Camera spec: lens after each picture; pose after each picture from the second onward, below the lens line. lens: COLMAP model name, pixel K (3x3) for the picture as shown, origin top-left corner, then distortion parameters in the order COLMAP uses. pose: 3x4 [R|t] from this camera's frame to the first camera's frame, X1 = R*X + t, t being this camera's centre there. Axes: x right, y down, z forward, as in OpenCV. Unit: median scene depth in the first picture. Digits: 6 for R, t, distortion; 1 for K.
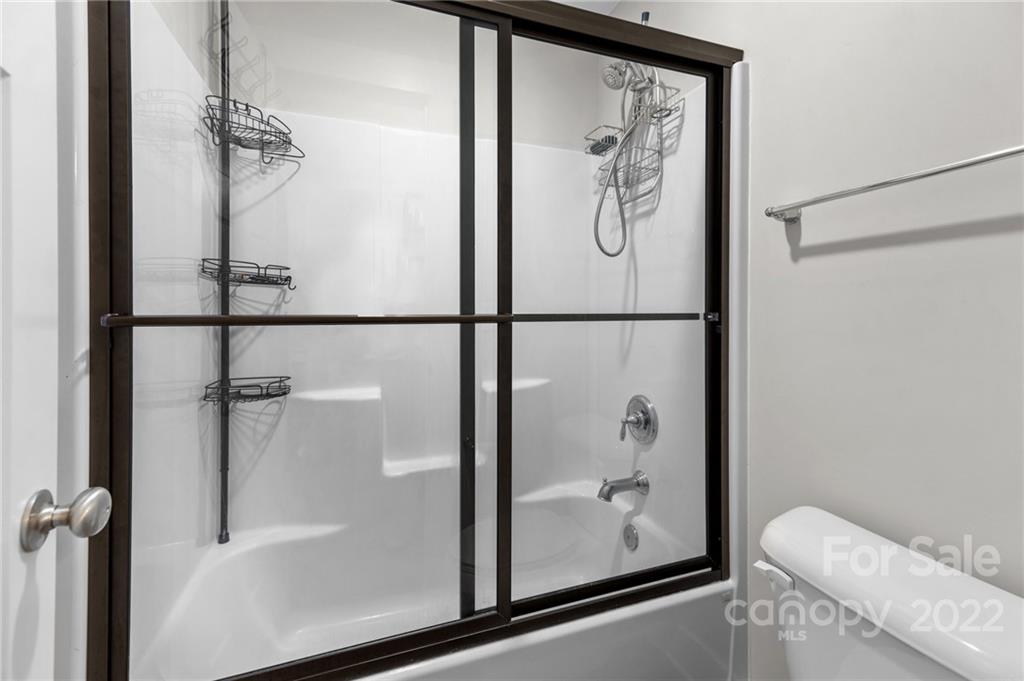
lens RADIAL K [[451.7, 0, 508.8], [0, 451.7, 323.3], [0, 0, 1]] dist [-0.000592, 0.000018]
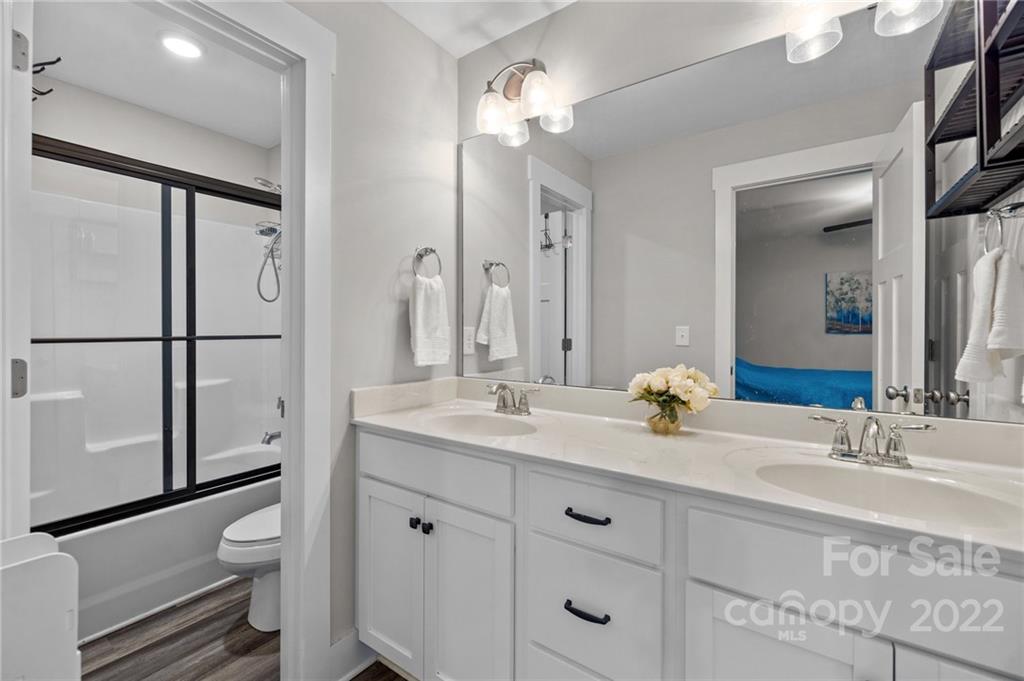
lens RADIAL K [[451.7, 0, 509.4], [0, 451.7, 337.4], [0, 0, 1]] dist [-0.000592, 0.000018]
pose [[0.836667, -0.003773, 0.547699, 0.072282], [0.006035, 0.999979, -0.002331, -0.001991], [-0.547679, 0.005255, 0.836672, -1.361599]]
